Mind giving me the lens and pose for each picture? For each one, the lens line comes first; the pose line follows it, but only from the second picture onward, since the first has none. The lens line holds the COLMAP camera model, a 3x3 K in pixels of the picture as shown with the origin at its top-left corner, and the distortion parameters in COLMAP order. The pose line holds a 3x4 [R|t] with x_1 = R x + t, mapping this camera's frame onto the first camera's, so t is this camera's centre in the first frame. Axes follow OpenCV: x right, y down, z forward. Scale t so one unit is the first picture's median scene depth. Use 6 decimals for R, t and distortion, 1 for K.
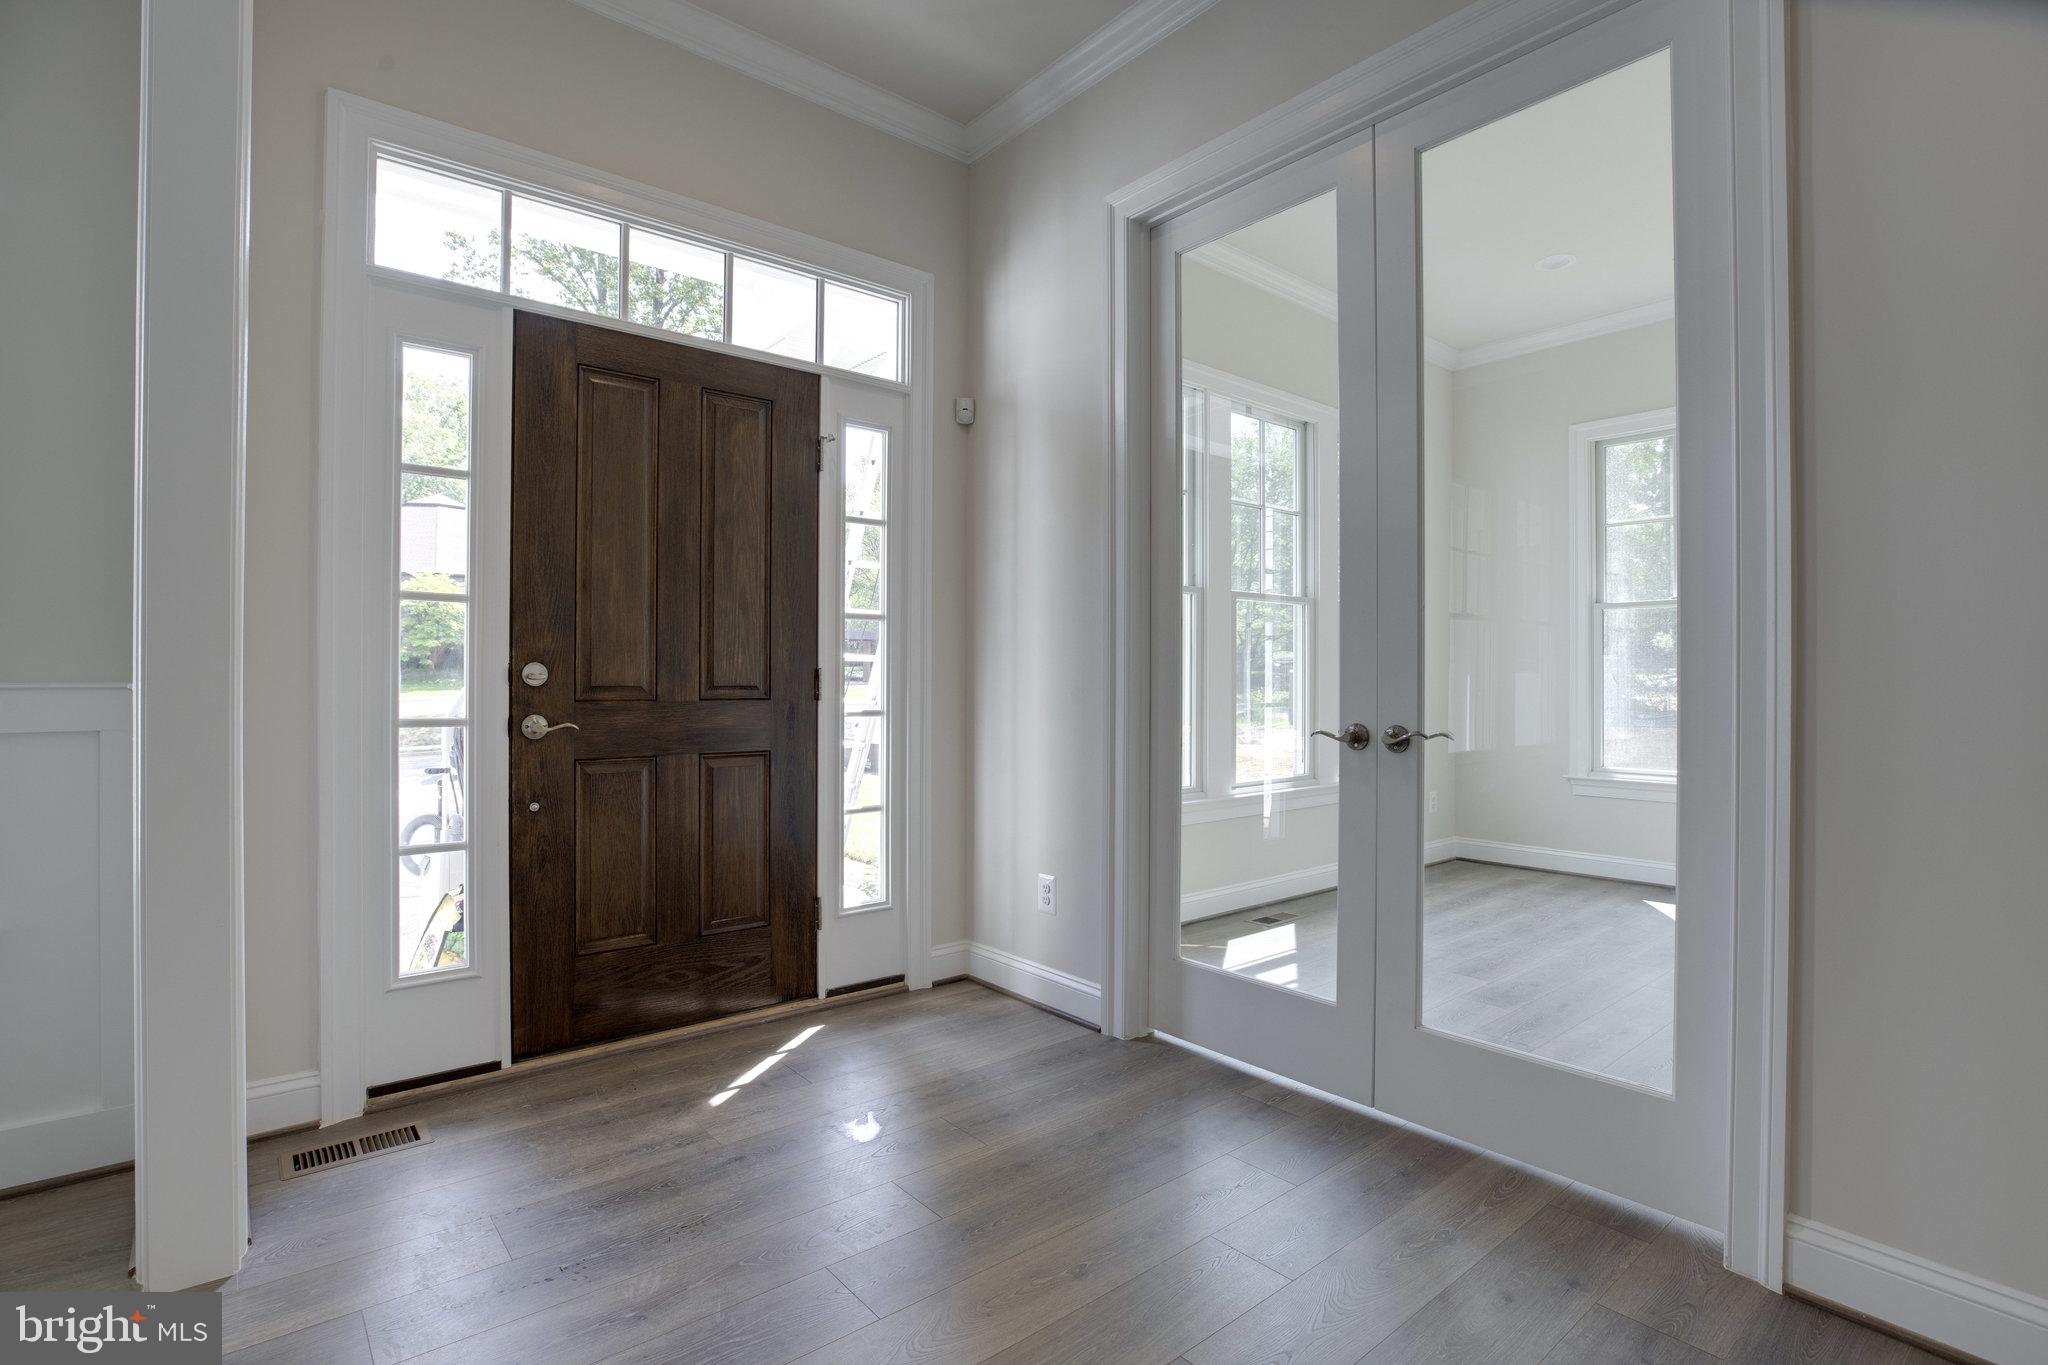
lens RADIAL K [[1013.5, 0, 1023.1], [0, 1013.5, 699.3], [0, 0, 1]] dist [-0.029742, 0.000088]
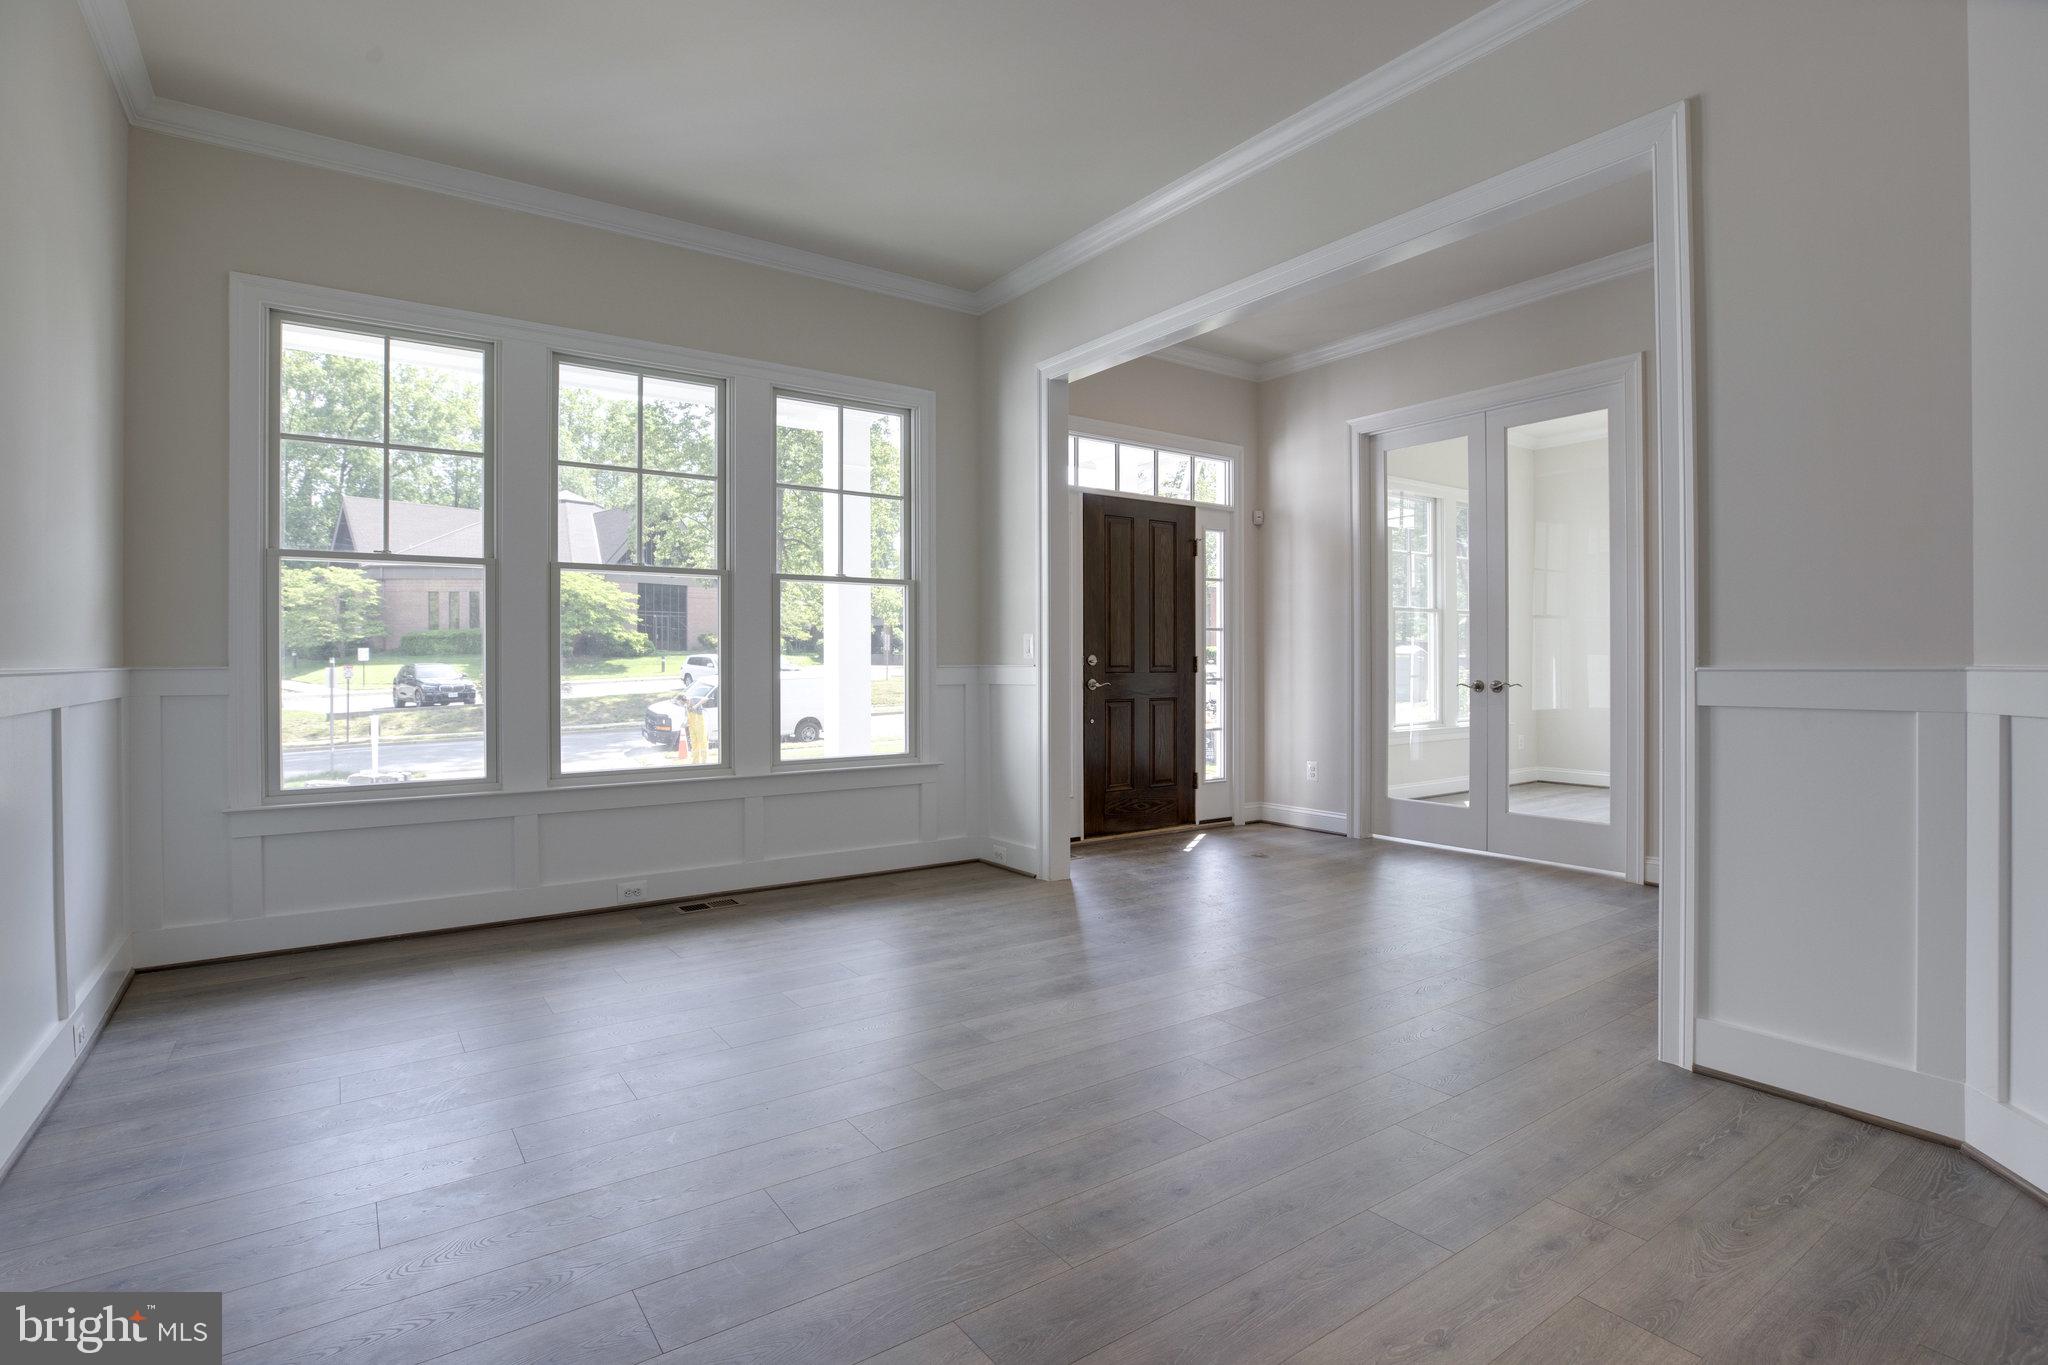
lens RADIAL K [[1013.5, 0, 1041.3], [0, 1013.5, 682.1], [0, 0, 1]] dist [-0.029742, 0.000088]
pose [[0.997766, -0.004405, -0.066658, -0.371440], [0.004399, 0.999990, -0.000240, 0.018635], [0.066658, -0.000054, 0.997776, -0.987528]]
